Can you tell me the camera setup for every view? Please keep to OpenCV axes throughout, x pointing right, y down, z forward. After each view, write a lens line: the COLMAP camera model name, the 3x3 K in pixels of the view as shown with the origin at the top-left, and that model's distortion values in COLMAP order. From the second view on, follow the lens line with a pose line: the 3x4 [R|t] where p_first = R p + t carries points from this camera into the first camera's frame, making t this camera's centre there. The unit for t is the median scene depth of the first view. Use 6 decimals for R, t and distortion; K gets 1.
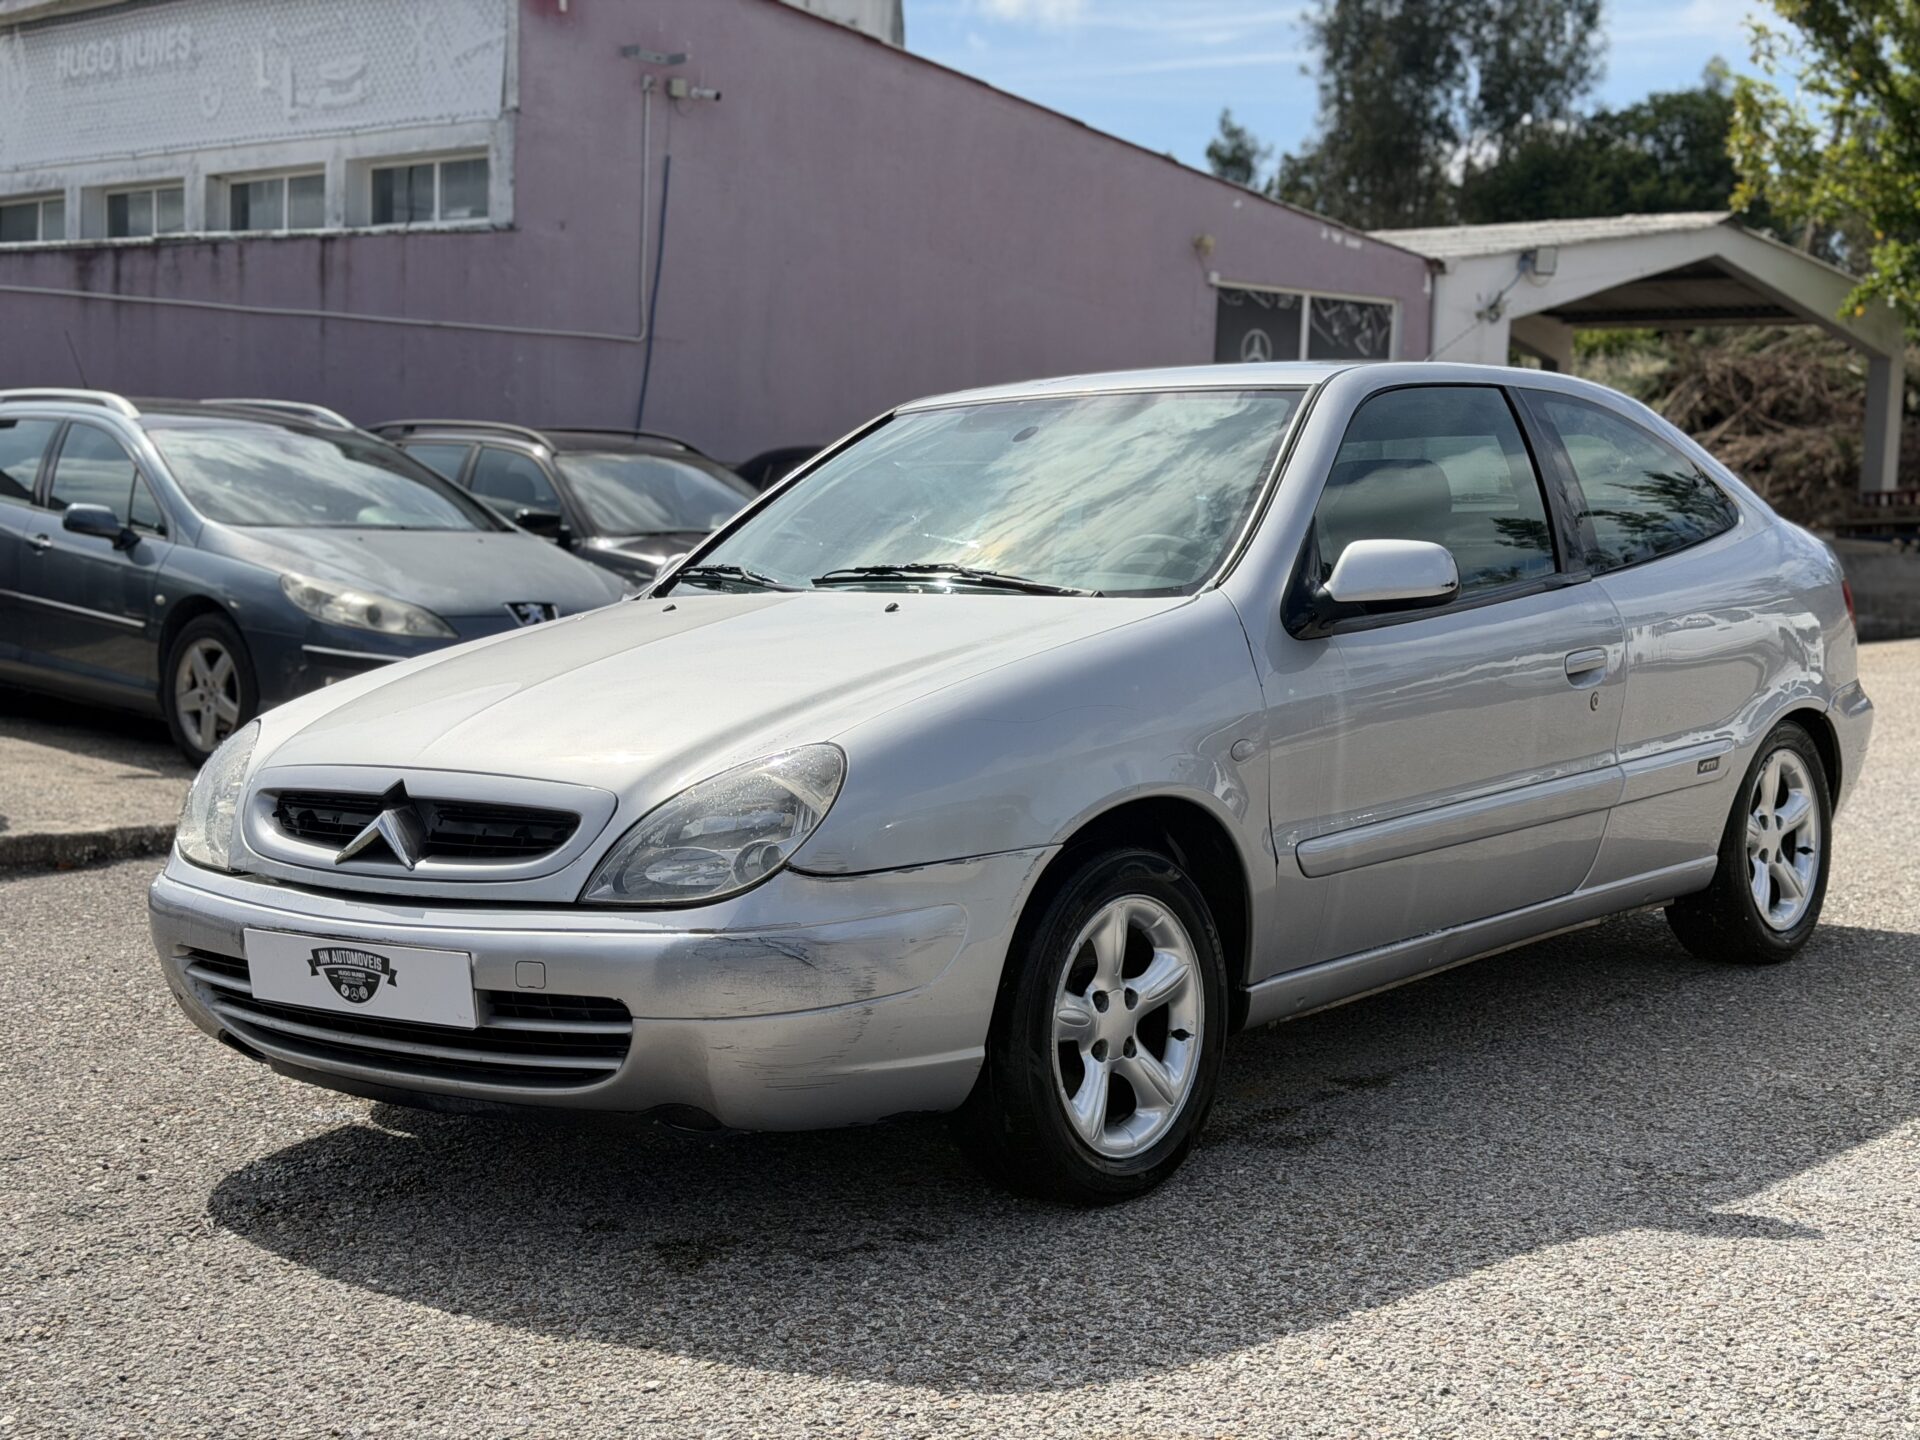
lens RADIAL K [[2700.9, 0, 960.0], [0, 2700.9, 720.0], [0, 0, 1]] dist [0.079875, -0.038688]
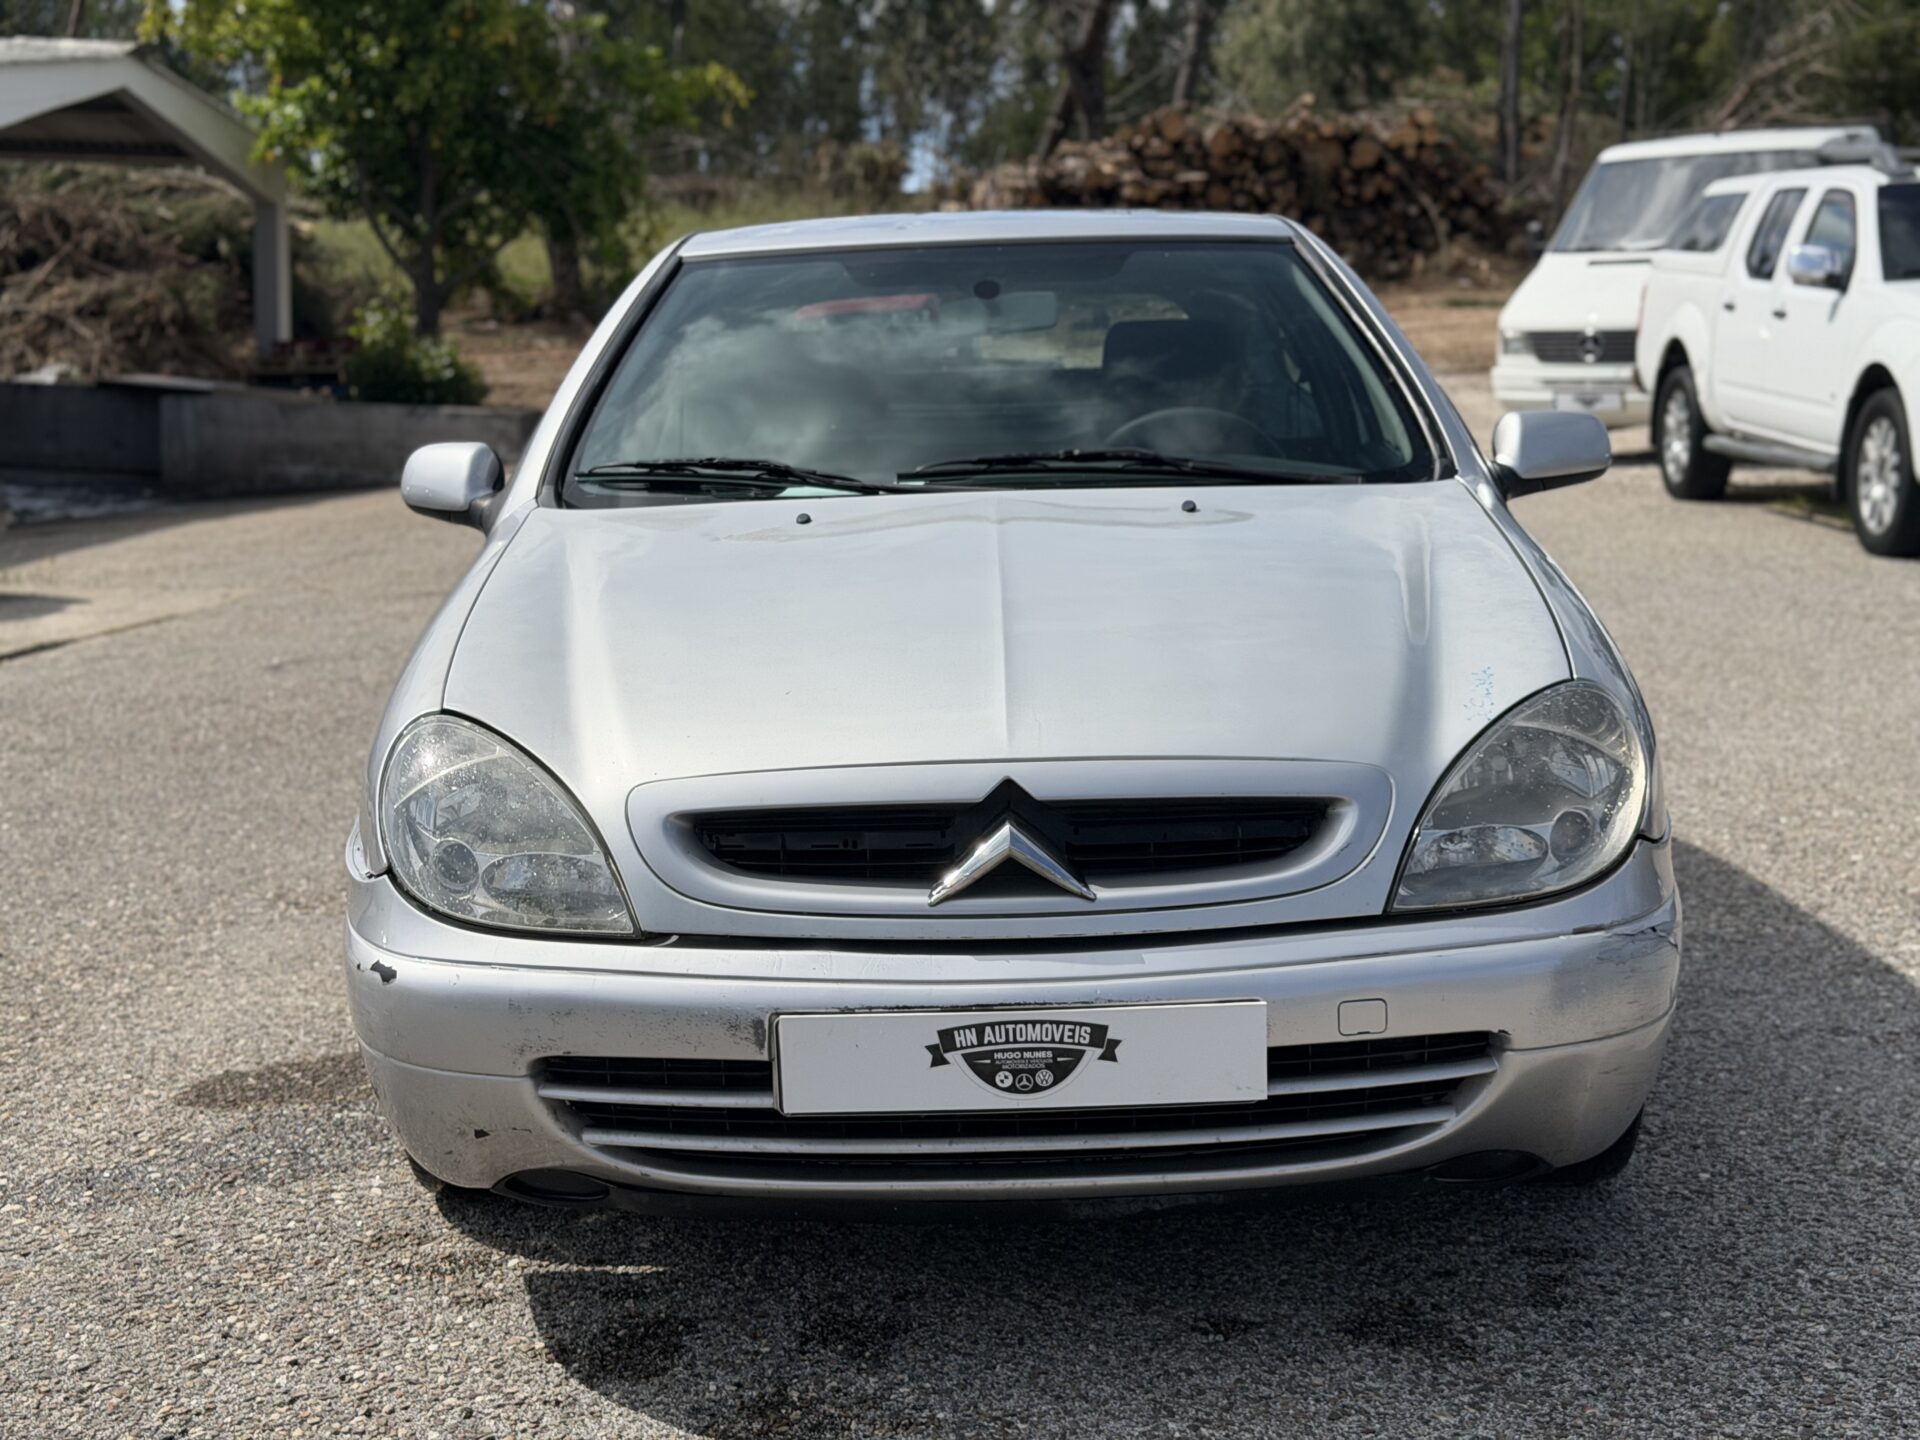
lens RADIAL K [[2700.9, 0, 960.0], [0, 2700.9, 720.0], [0, 0, 1]] dist [0.079875, -0.038688]
pose [[0.783834, -0.088793, 0.614589, -0.616619], [0.053844, 0.995715, 0.075184, -0.044955], [-0.618631, -0.025840, 0.785257, 0.419411]]
